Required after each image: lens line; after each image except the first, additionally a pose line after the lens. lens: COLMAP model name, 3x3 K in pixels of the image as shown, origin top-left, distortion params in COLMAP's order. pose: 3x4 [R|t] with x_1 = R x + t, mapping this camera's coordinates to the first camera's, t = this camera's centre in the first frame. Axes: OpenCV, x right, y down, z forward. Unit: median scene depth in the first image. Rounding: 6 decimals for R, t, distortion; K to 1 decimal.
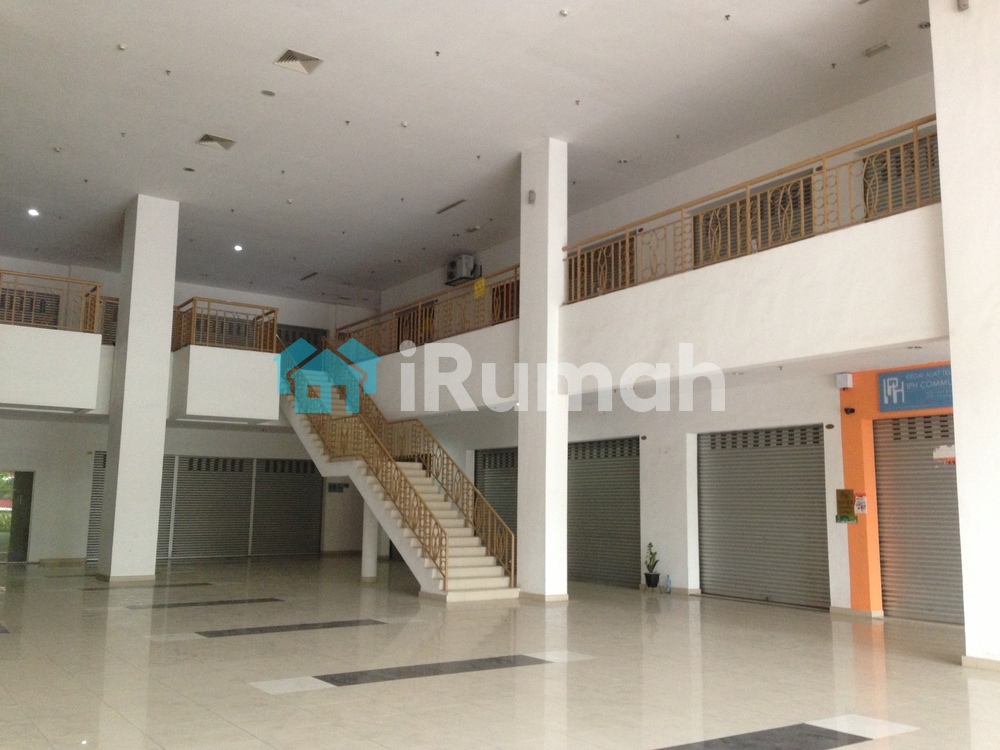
lens RADIAL K [[935.1, 0, 500.4], [0, 935.1, 381.5], [0, 0, 1]] dist [0.084148, 0.000000]
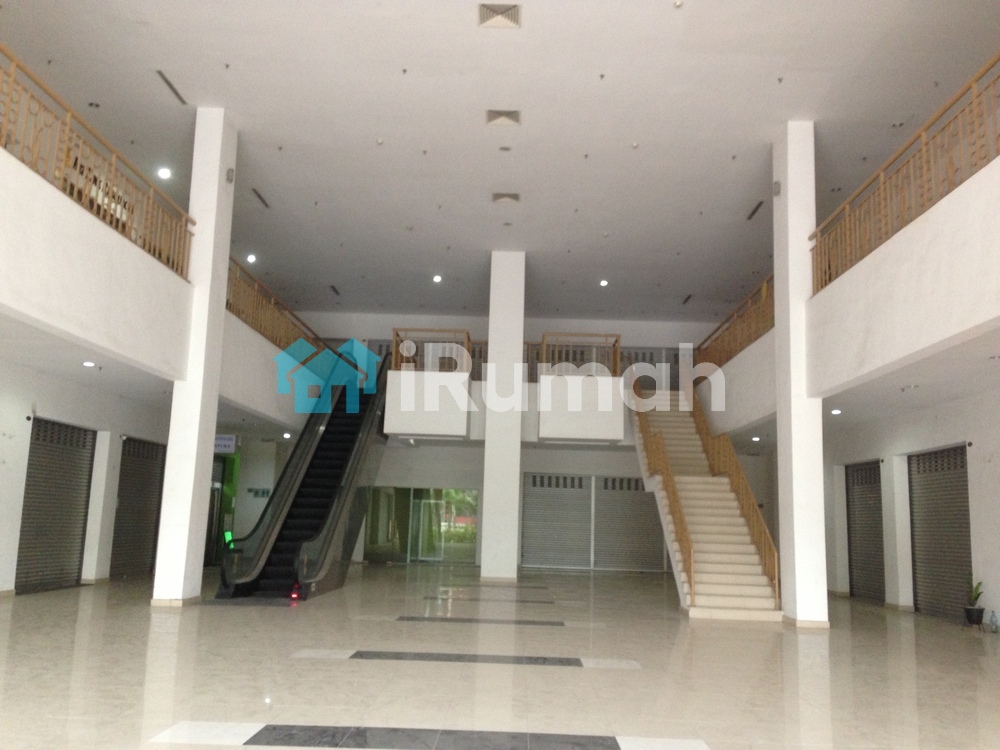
lens RADIAL K [[935.1, 0, 503.6], [0, 935.1, 379.7], [0, 0, 1]] dist [0.084148, 0.000000]
pose [[0.804629, -0.075660, -0.588937, 0.321792], [0.056017, 0.997097, -0.051563, 0.023420], [0.591129, 0.008499, 0.806532, 0.077835]]
